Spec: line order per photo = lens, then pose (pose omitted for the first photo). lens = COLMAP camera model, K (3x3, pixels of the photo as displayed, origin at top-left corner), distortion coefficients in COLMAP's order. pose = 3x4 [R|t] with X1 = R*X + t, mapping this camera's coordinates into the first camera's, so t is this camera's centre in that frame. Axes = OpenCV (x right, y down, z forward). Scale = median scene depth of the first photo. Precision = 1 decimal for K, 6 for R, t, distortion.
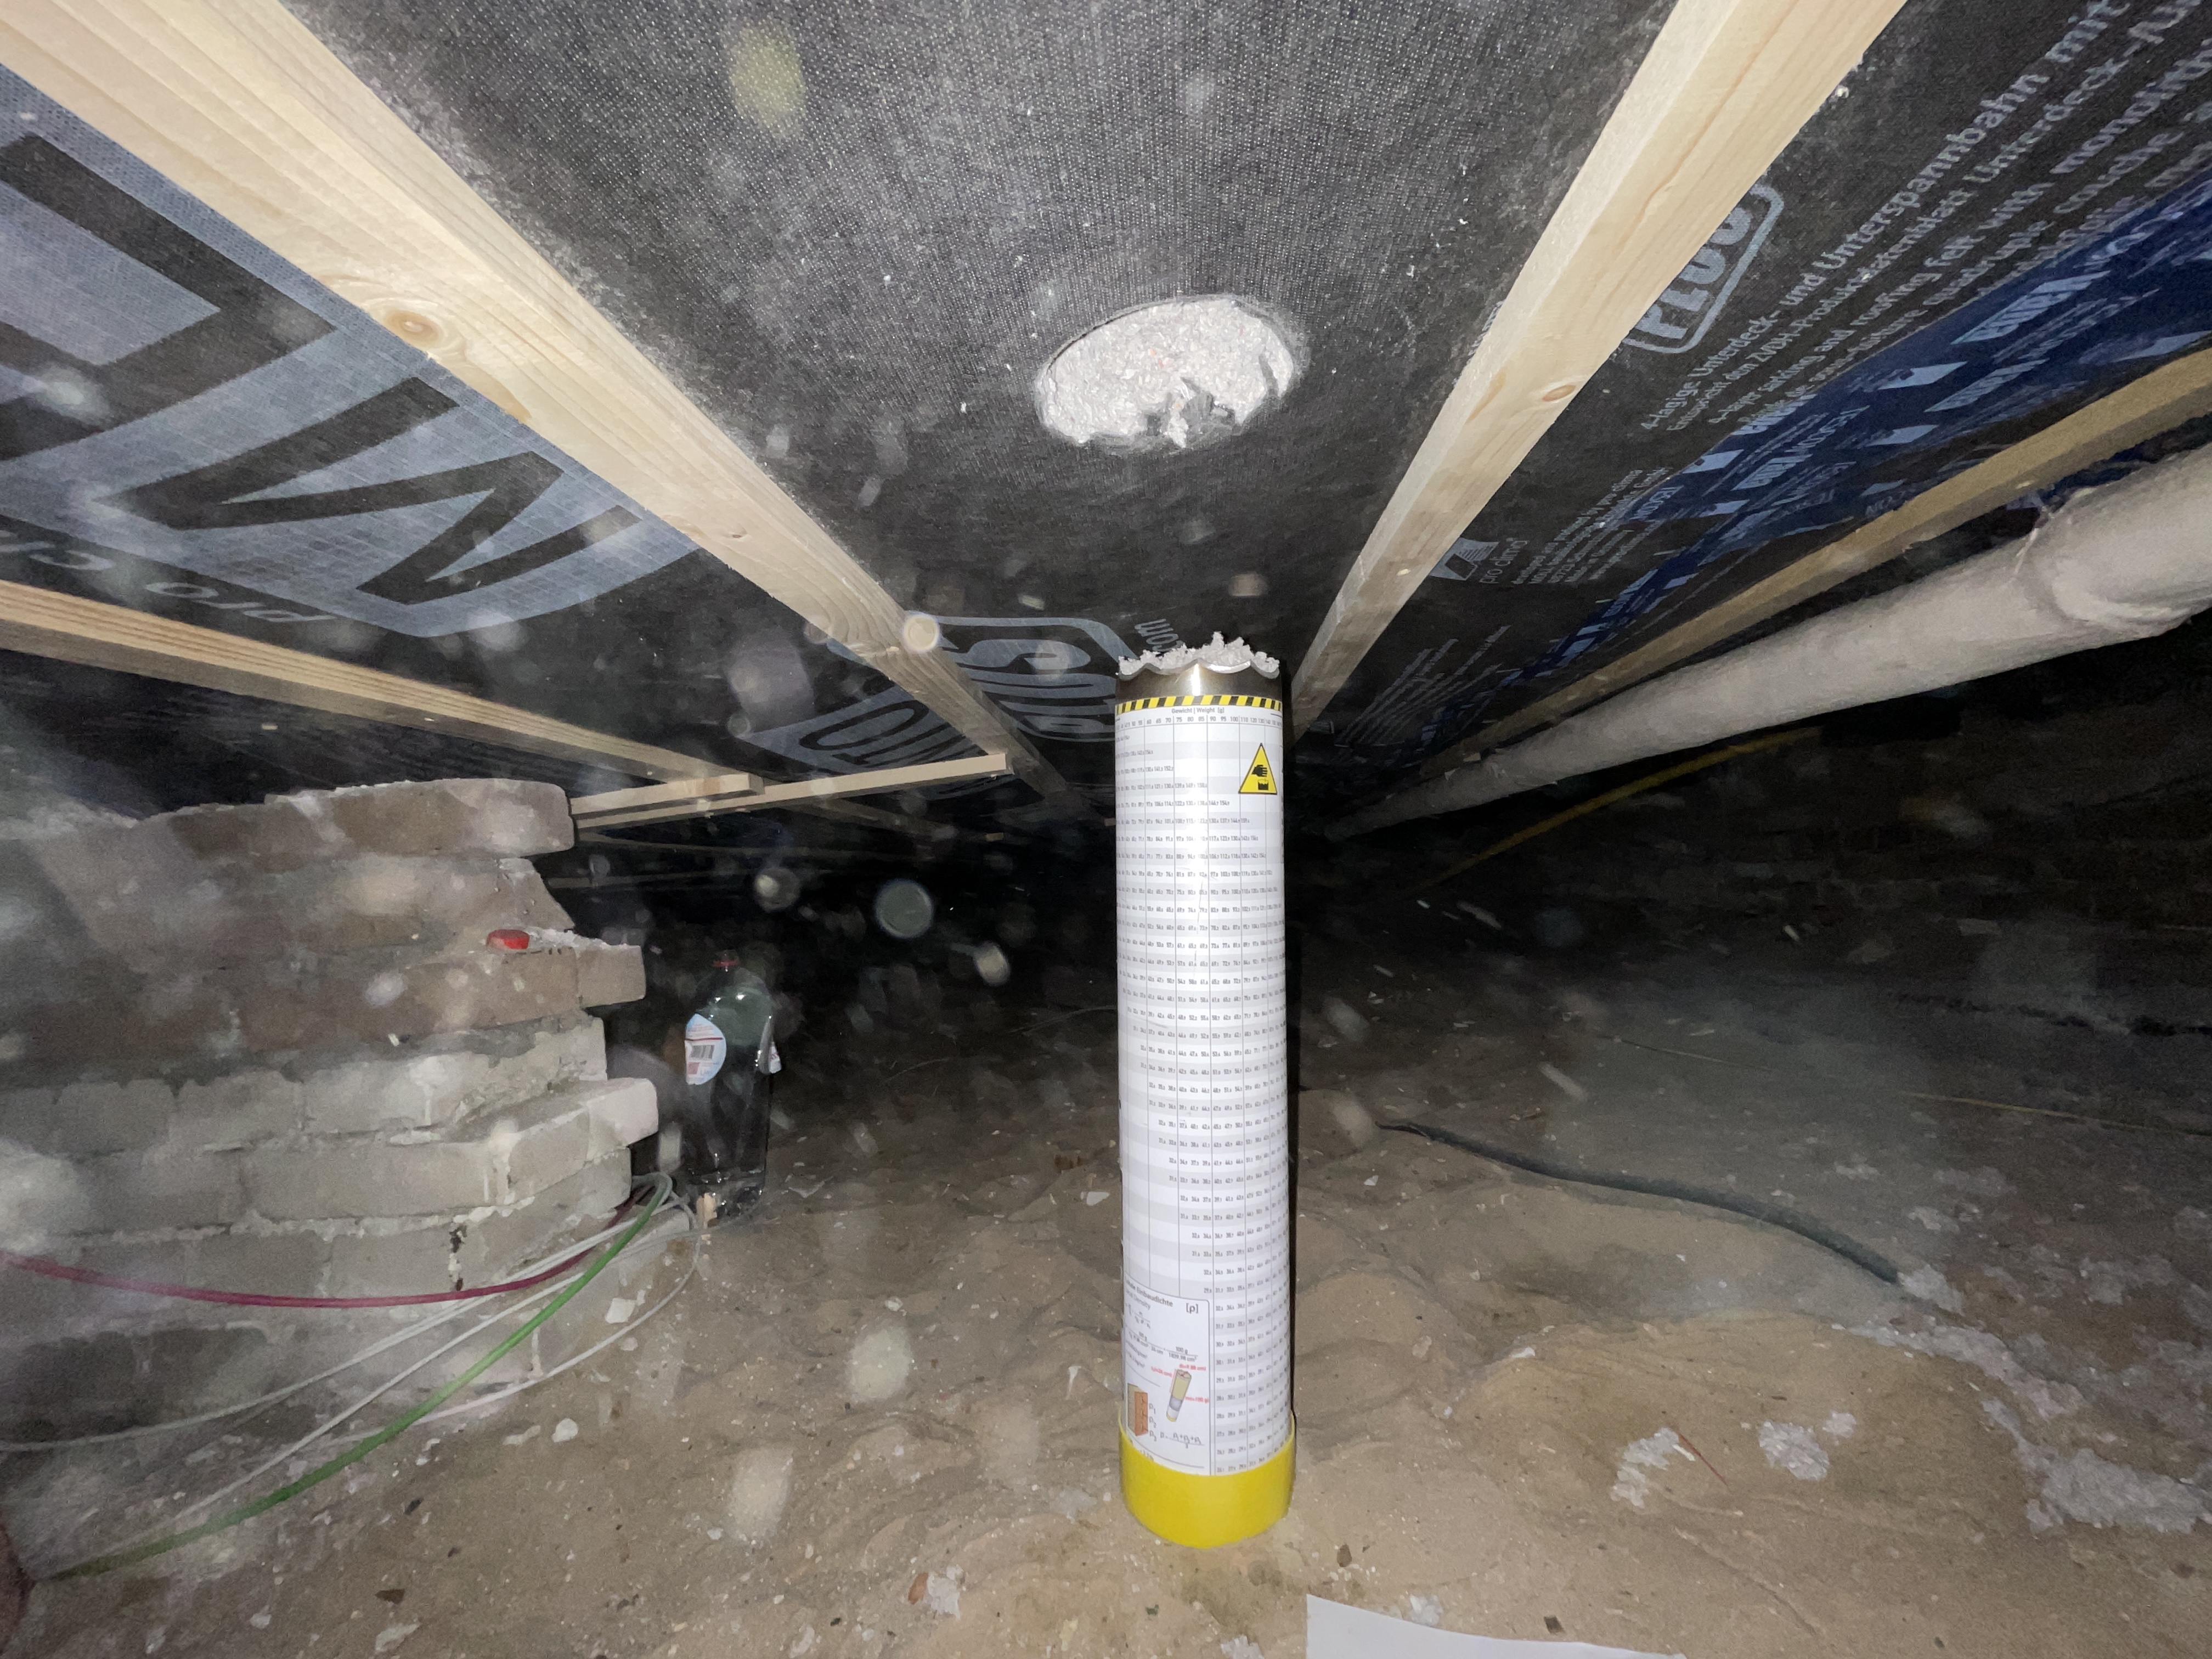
lens RADIAL K [[892.4, 0, 1110.0], [0, 892.4, 832.3], [0, 0, 1]] dist [-0.001903, -0.000470]
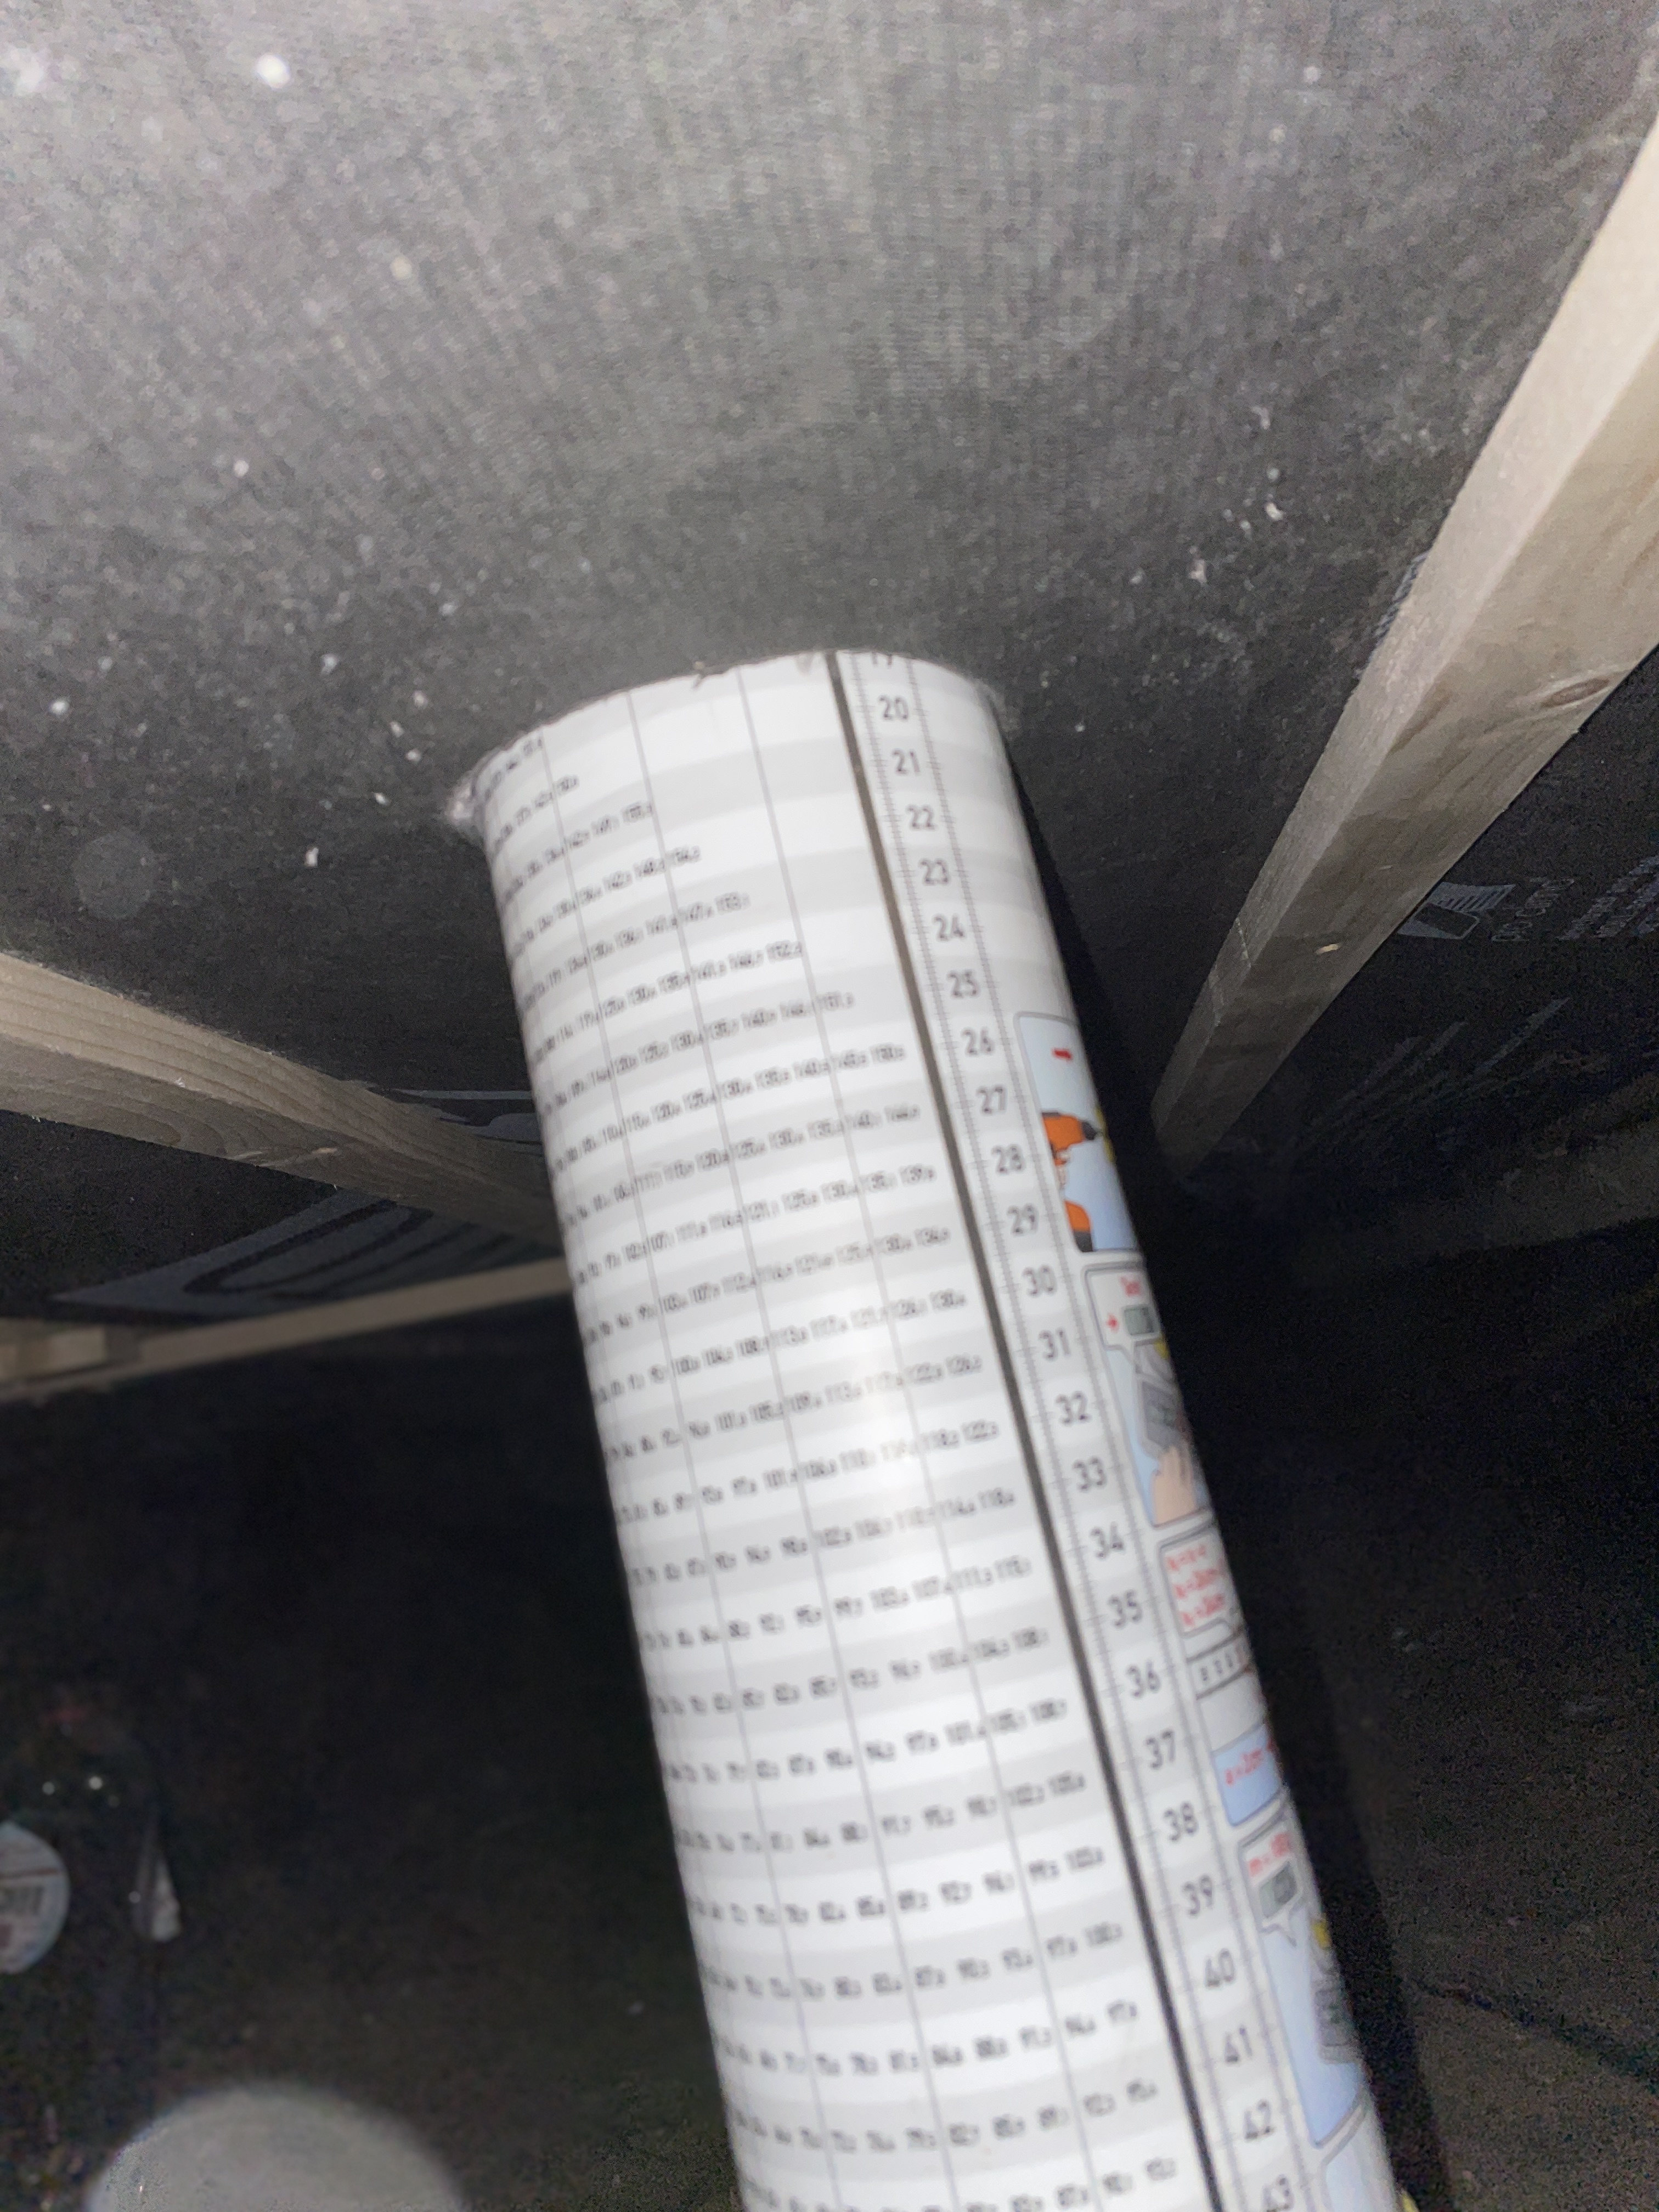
lens RADIAL K [[1696.7, 0, 826.4], [0, 1696.7, 1104.6], [0, 0, 1]] dist [0.027486, -0.028425]
pose [[0.997807, -0.060446, -0.026986, 0.070196], [0.057556, 0.993579, -0.097406, -0.128466], [0.032700, 0.095639, 0.994879, 0.057627]]
